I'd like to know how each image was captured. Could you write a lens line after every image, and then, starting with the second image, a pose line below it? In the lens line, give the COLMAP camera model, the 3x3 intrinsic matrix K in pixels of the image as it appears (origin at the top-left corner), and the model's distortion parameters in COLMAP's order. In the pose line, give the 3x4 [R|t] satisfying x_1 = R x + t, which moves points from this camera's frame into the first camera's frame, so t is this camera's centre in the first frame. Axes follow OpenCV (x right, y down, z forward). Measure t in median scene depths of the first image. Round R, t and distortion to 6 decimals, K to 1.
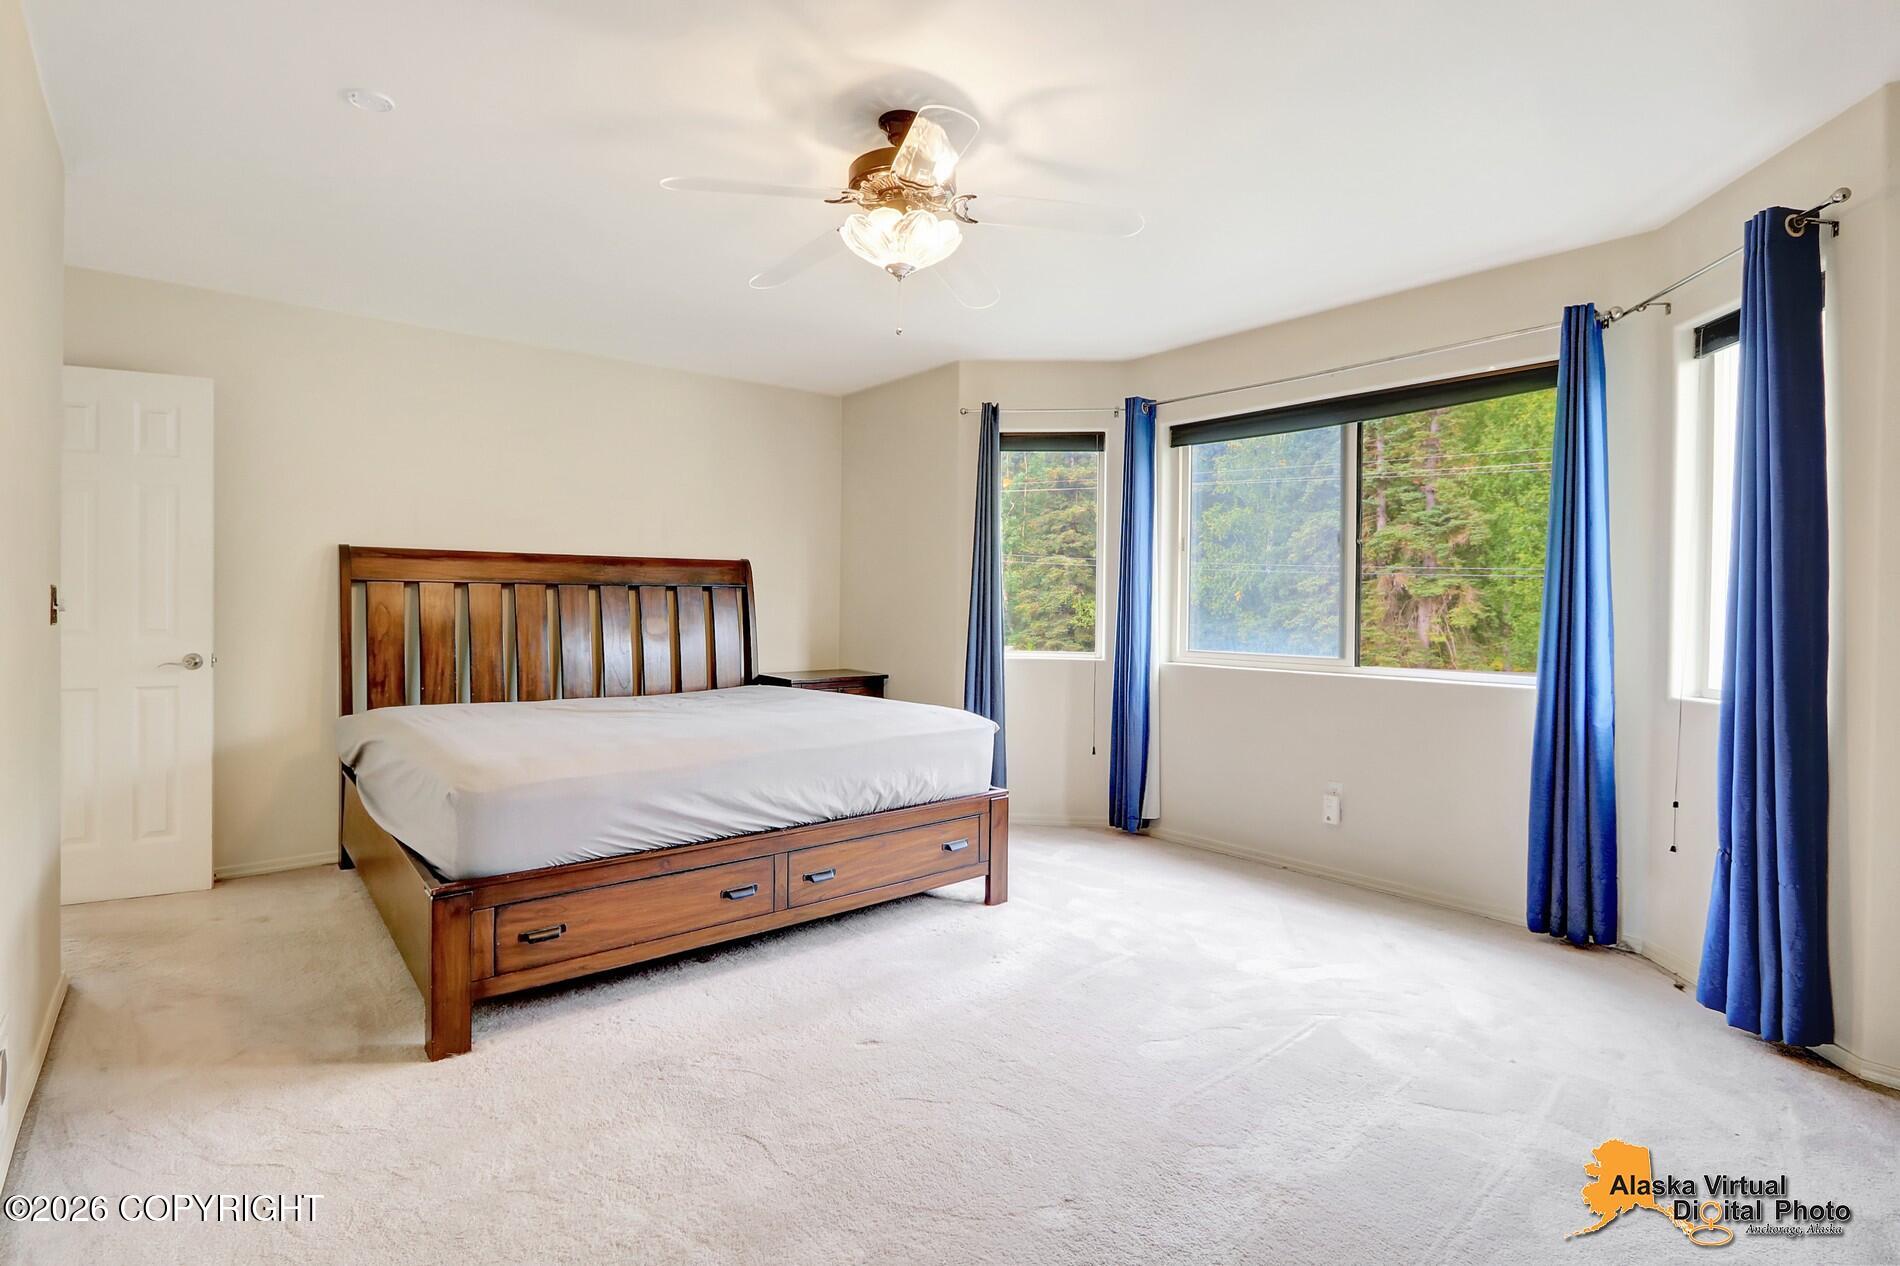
lens RADIAL K [[909.3, 0, 957.5], [0, 909.3, 618.9], [0, 0, 1]] dist [-0.014199, 0.000620]
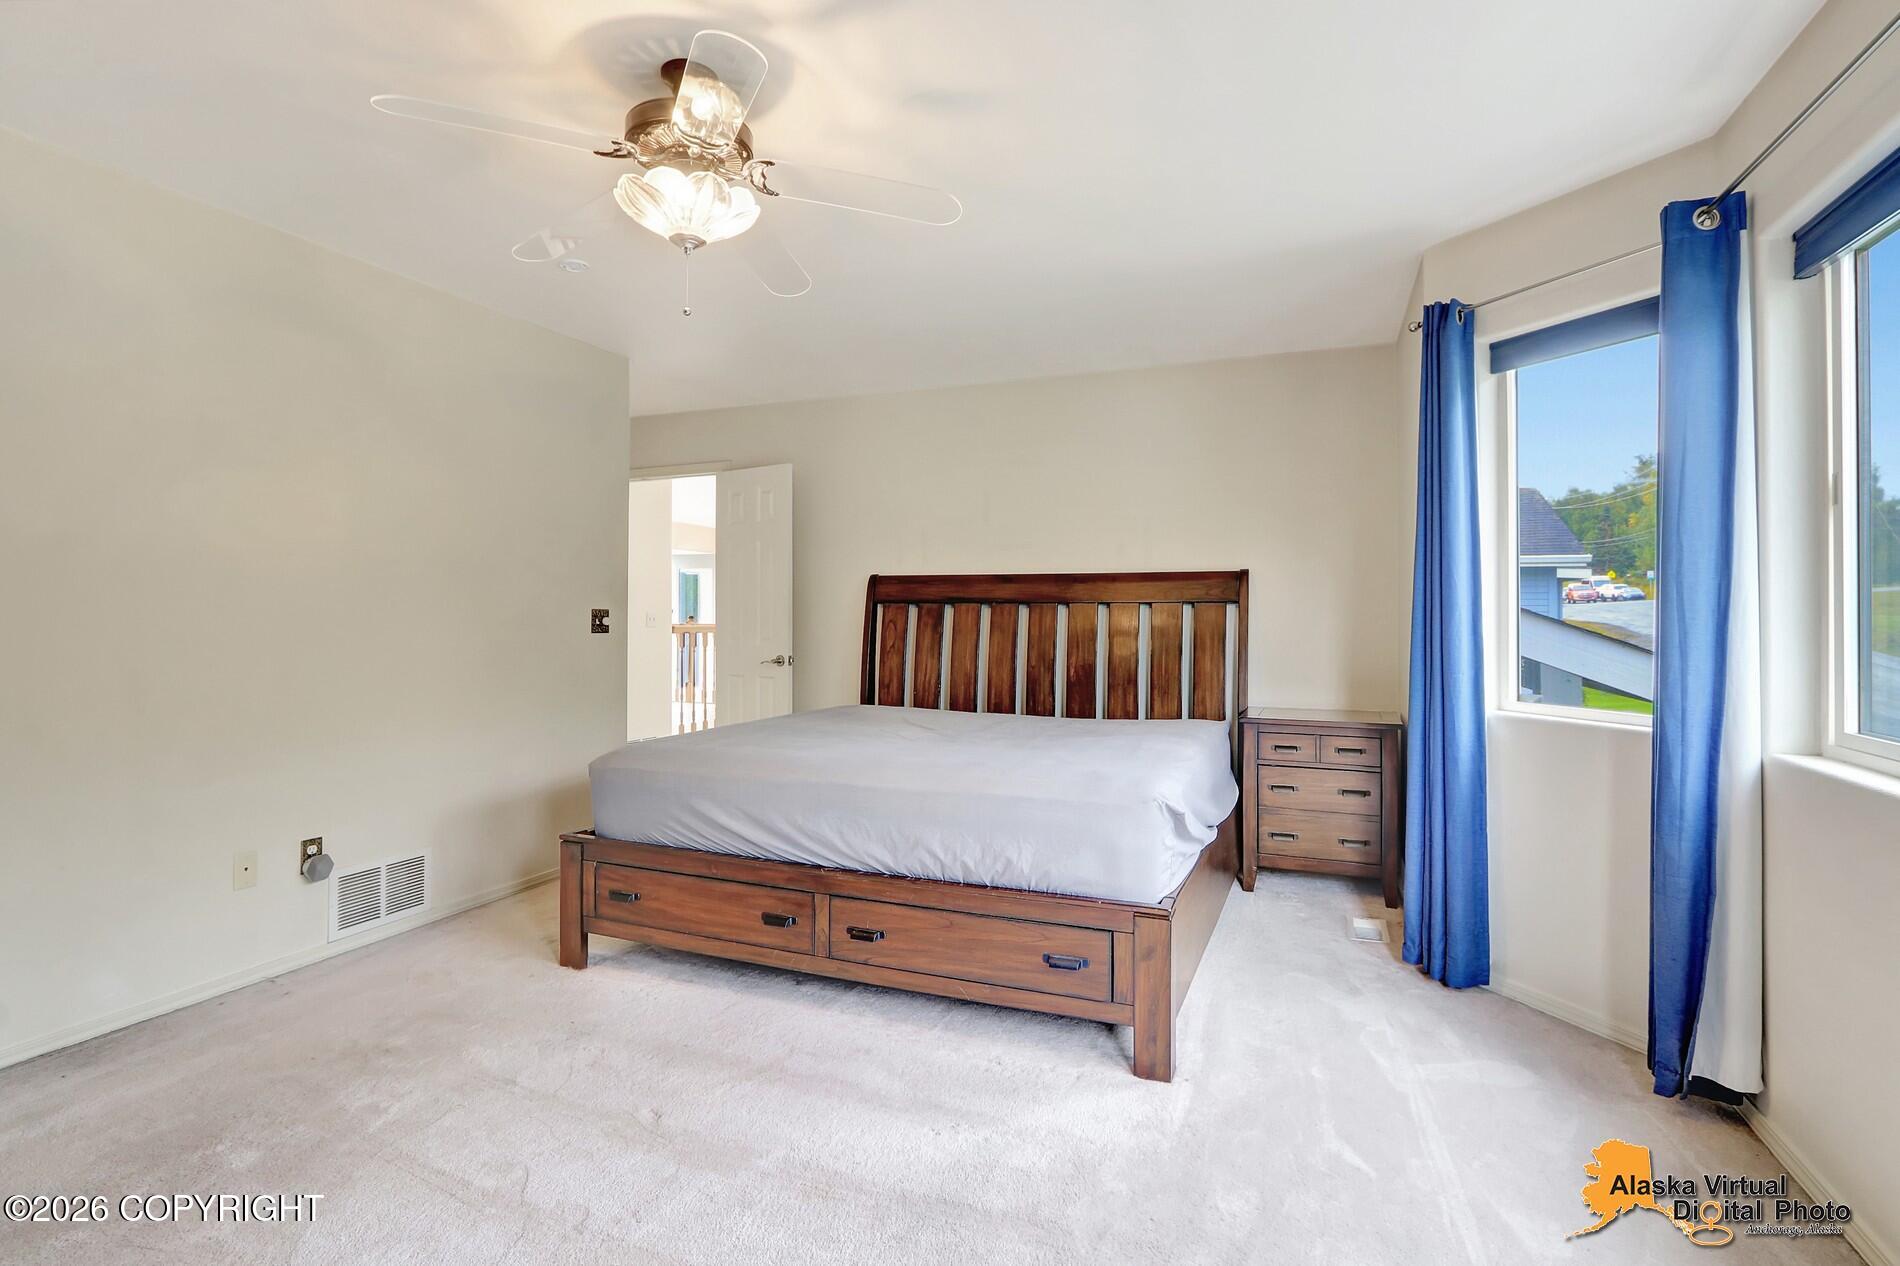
lens RADIAL K [[895.1, 0, 954.6], [0, 895.1, 608.9], [0, 0, 1]] dist [-0.016287, -0.000032]
pose [[0.477065, -0.010688, -0.878803, 0.639414], [-0.016409, 0.999643, -0.021065, -0.012168], [0.878715, 0.024469, 0.476720, 0.653500]]
